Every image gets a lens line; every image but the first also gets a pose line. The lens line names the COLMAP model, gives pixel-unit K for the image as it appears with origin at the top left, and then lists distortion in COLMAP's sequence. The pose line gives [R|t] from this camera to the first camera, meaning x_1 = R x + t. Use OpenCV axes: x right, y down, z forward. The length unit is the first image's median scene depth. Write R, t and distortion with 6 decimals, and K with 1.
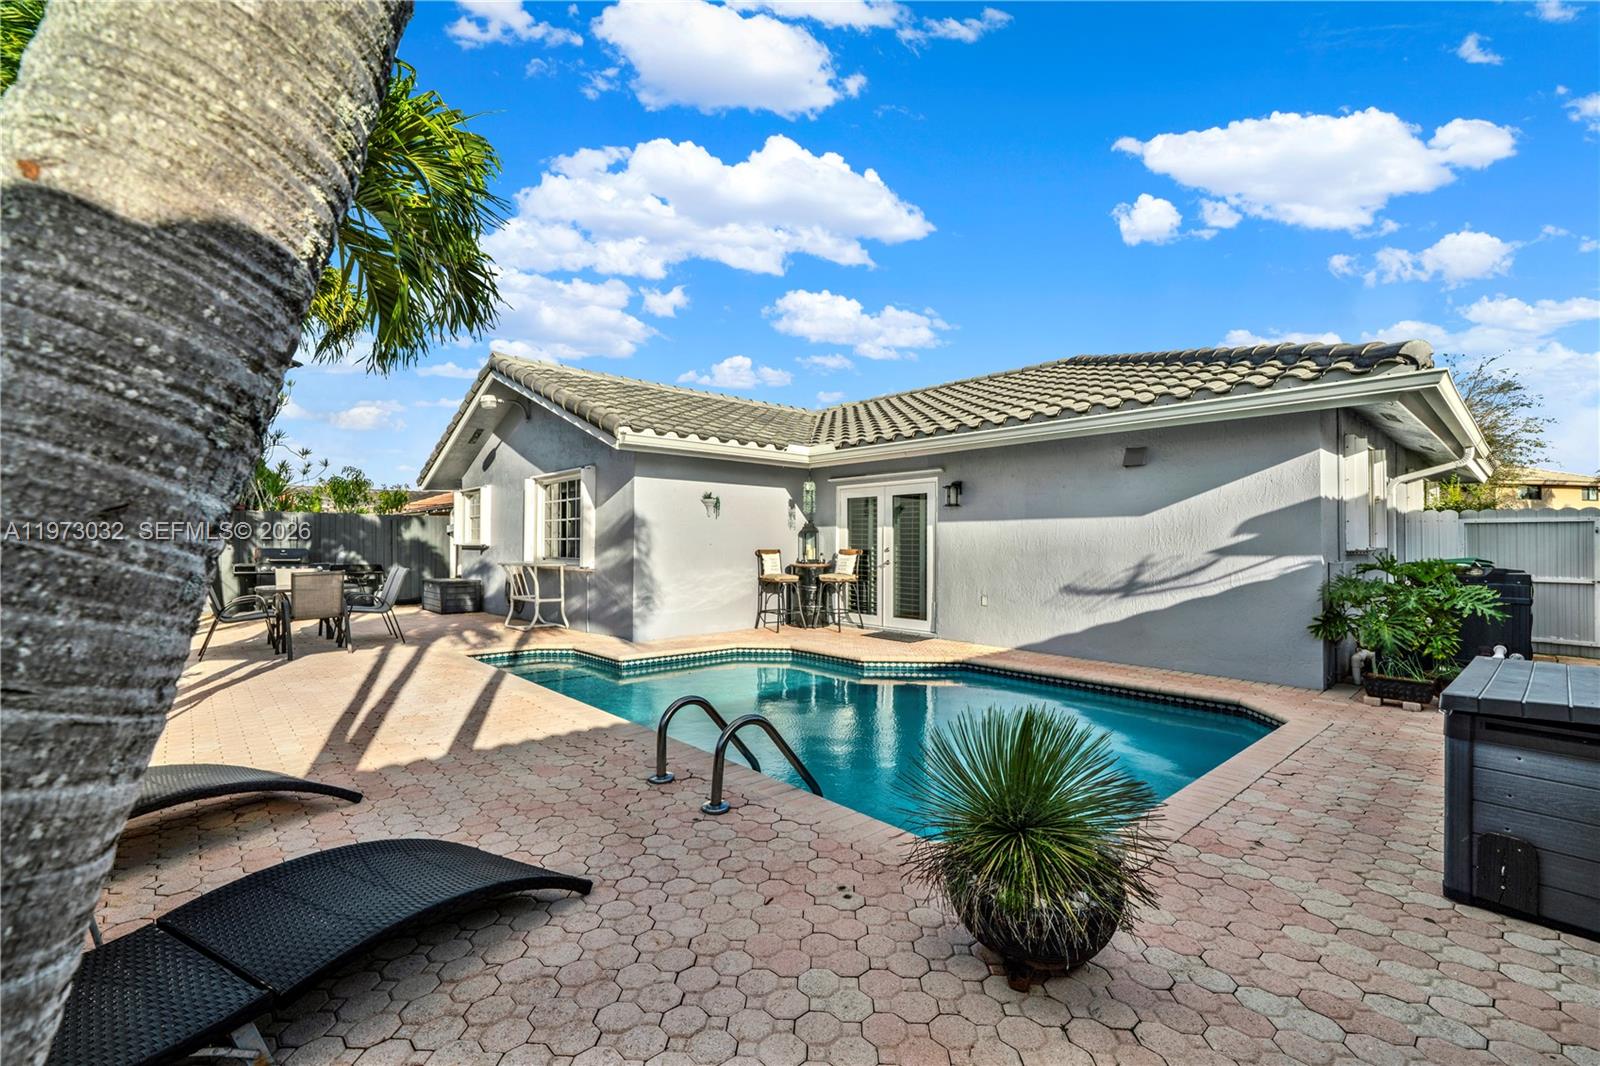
lens RADIAL K [[692.6, 0, 795.6], [0, 692.6, 538.5], [0, 0, 1]] dist [-0.000037, 0.000088]
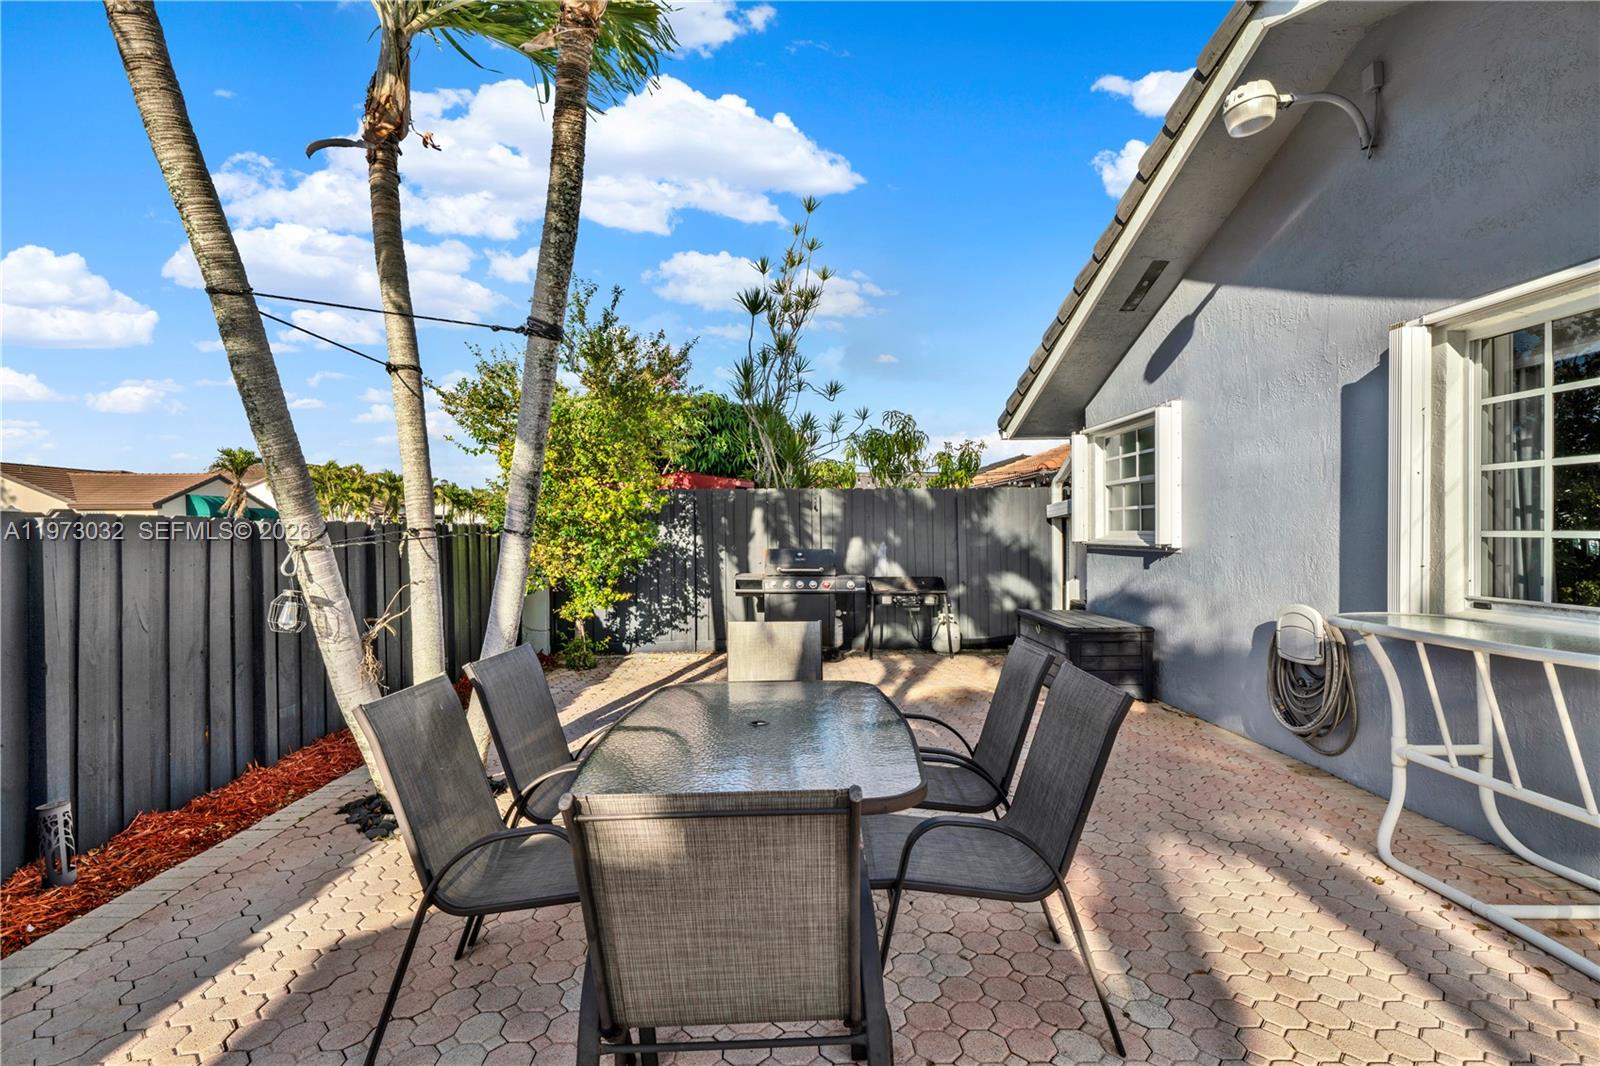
lens RADIAL K [[727.3, 0, 799.4], [0, 727.3, 534.4], [0, 0, 1]] dist [0.000940, 0.000058]
pose [[0.756497, -0.003345, -0.653989, -0.302019], [0.011567, 0.999899, 0.008266, -0.003488], [0.653895, -0.013818, 0.756459, 0.481854]]
